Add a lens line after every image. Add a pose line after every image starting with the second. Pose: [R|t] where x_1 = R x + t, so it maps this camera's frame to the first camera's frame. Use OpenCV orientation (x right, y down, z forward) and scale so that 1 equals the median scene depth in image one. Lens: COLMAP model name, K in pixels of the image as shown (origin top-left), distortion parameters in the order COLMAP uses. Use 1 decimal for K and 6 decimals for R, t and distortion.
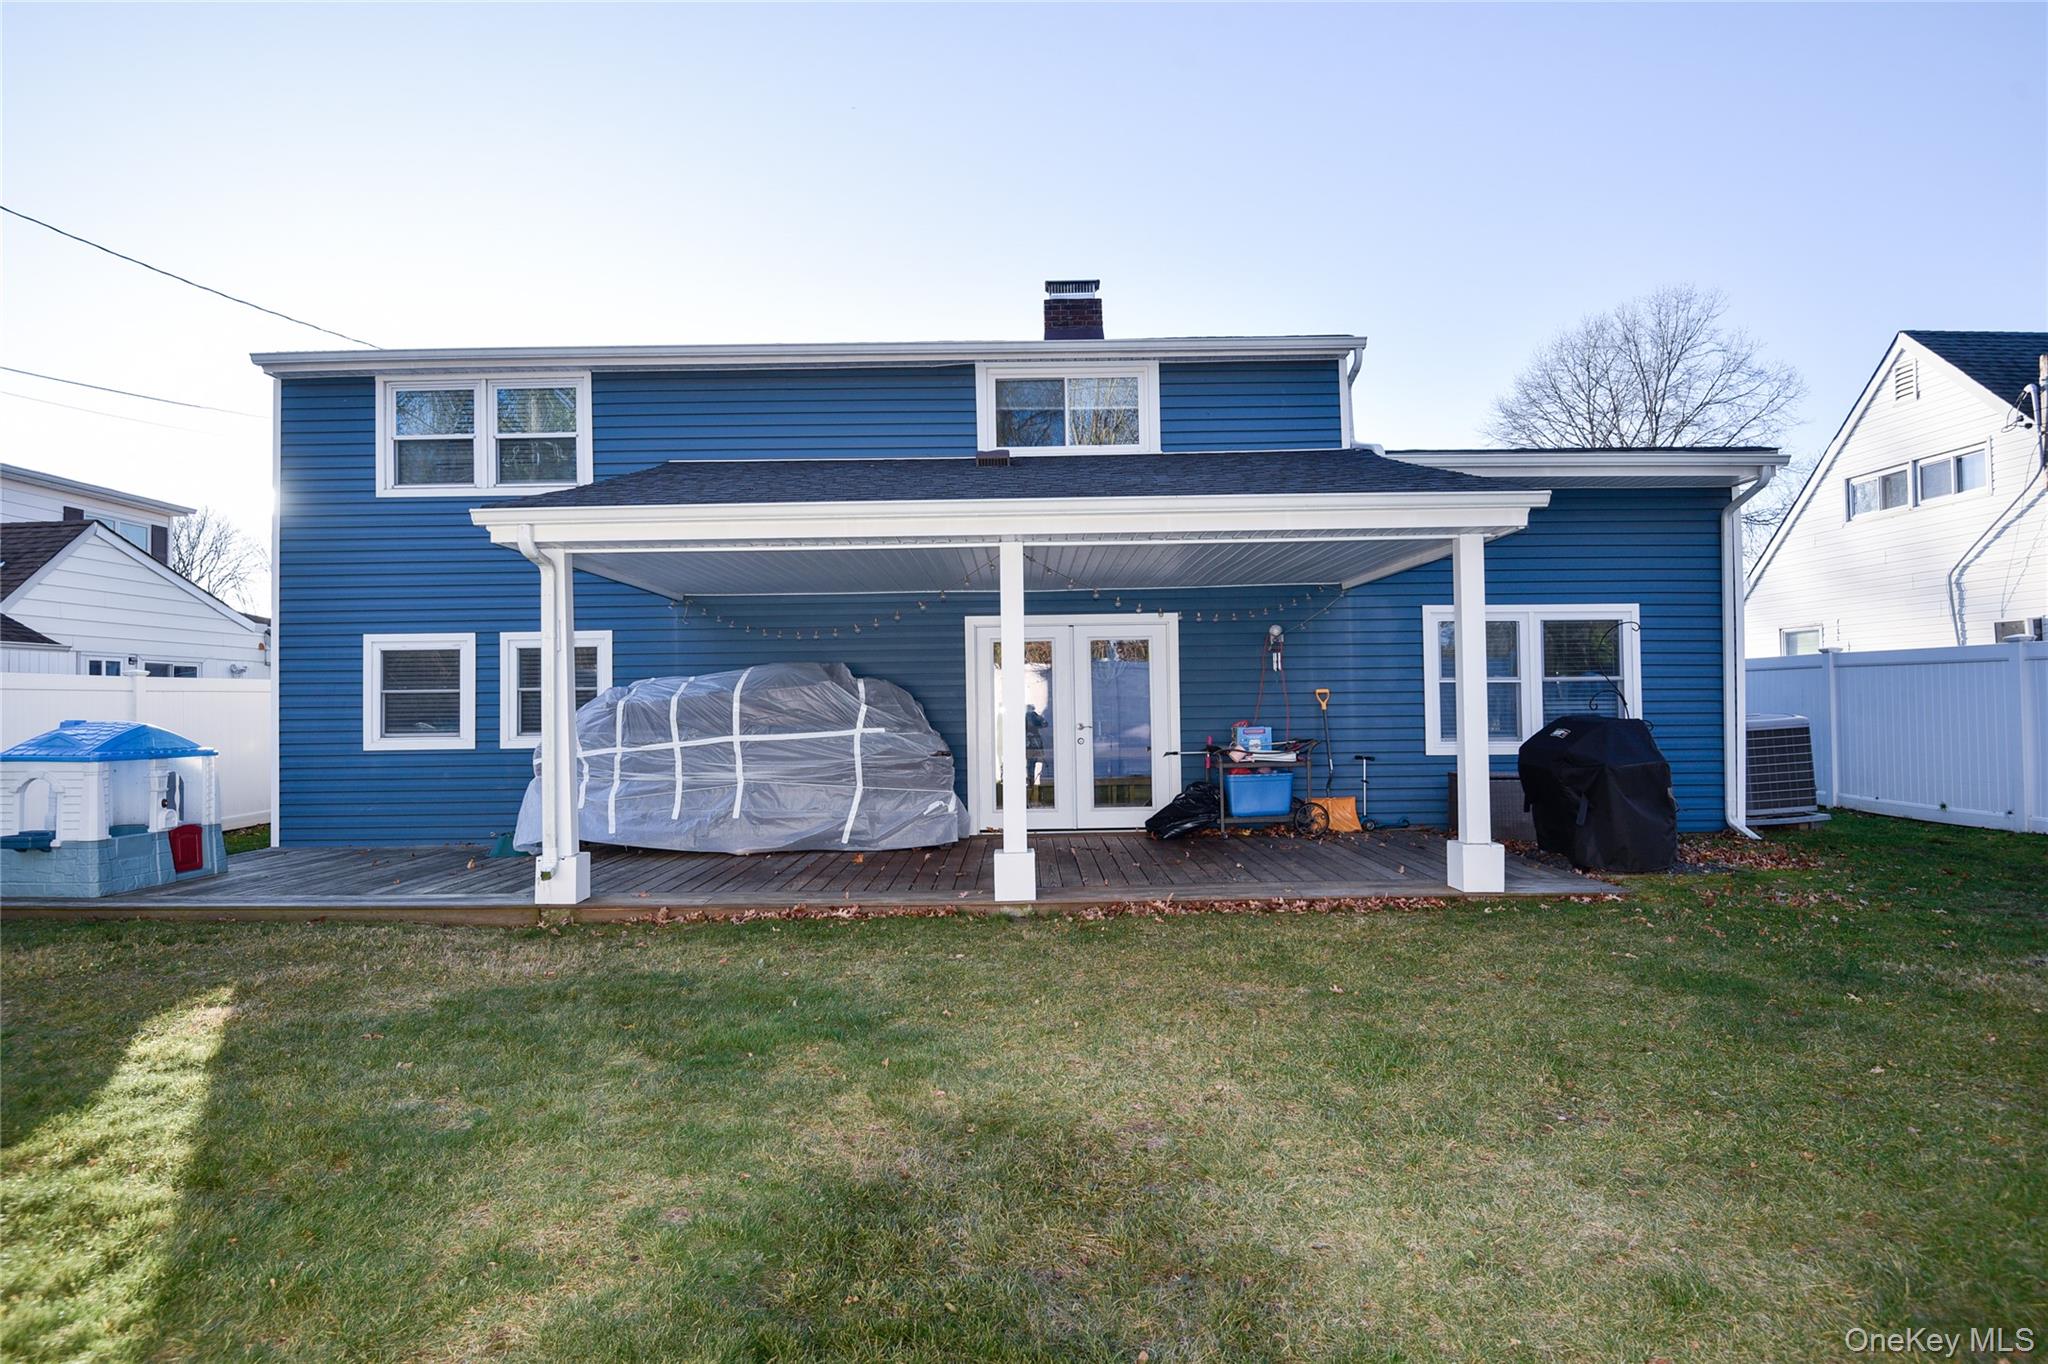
lens RADIAL K [[1087.6, 0, 1024.0], [0, 1087.6, 682.0], [0, 0, 1]] dist [0.019012, -0.044804]
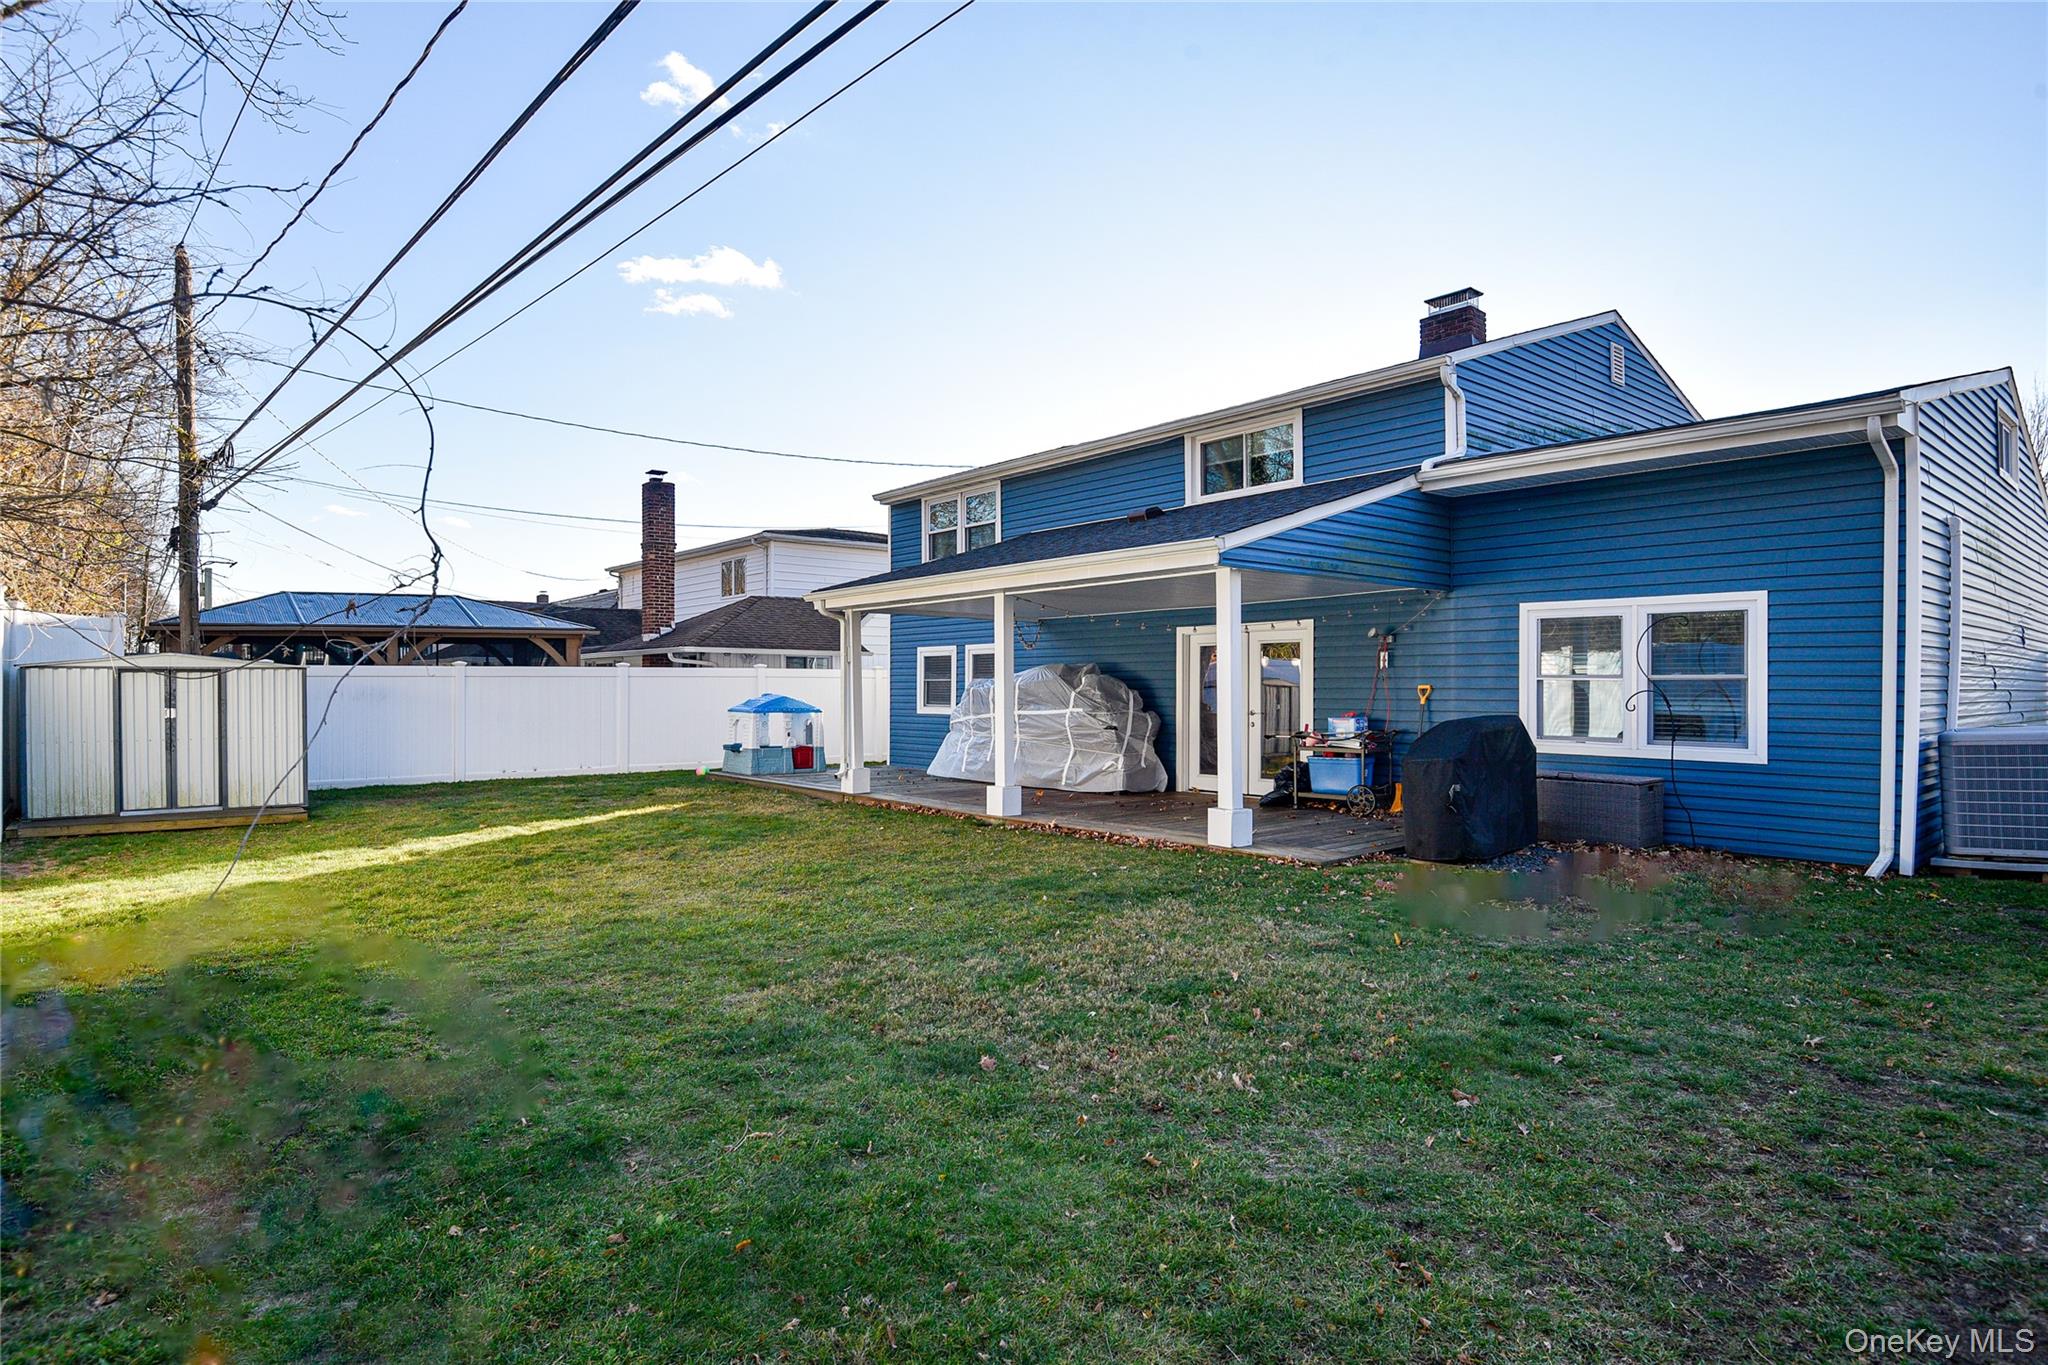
lens RADIAL K [[1087.6, 0, 1024.0], [0, 1087.6, 682.5], [0, 0, 1]] dist [0.019012, -0.044804]
pose [[0.647542, 0.010561, -0.761956, 0.836586], [0.000820, 0.999894, 0.014556, -0.012328], [0.762029, -0.010050, 0.647465, -0.002364]]
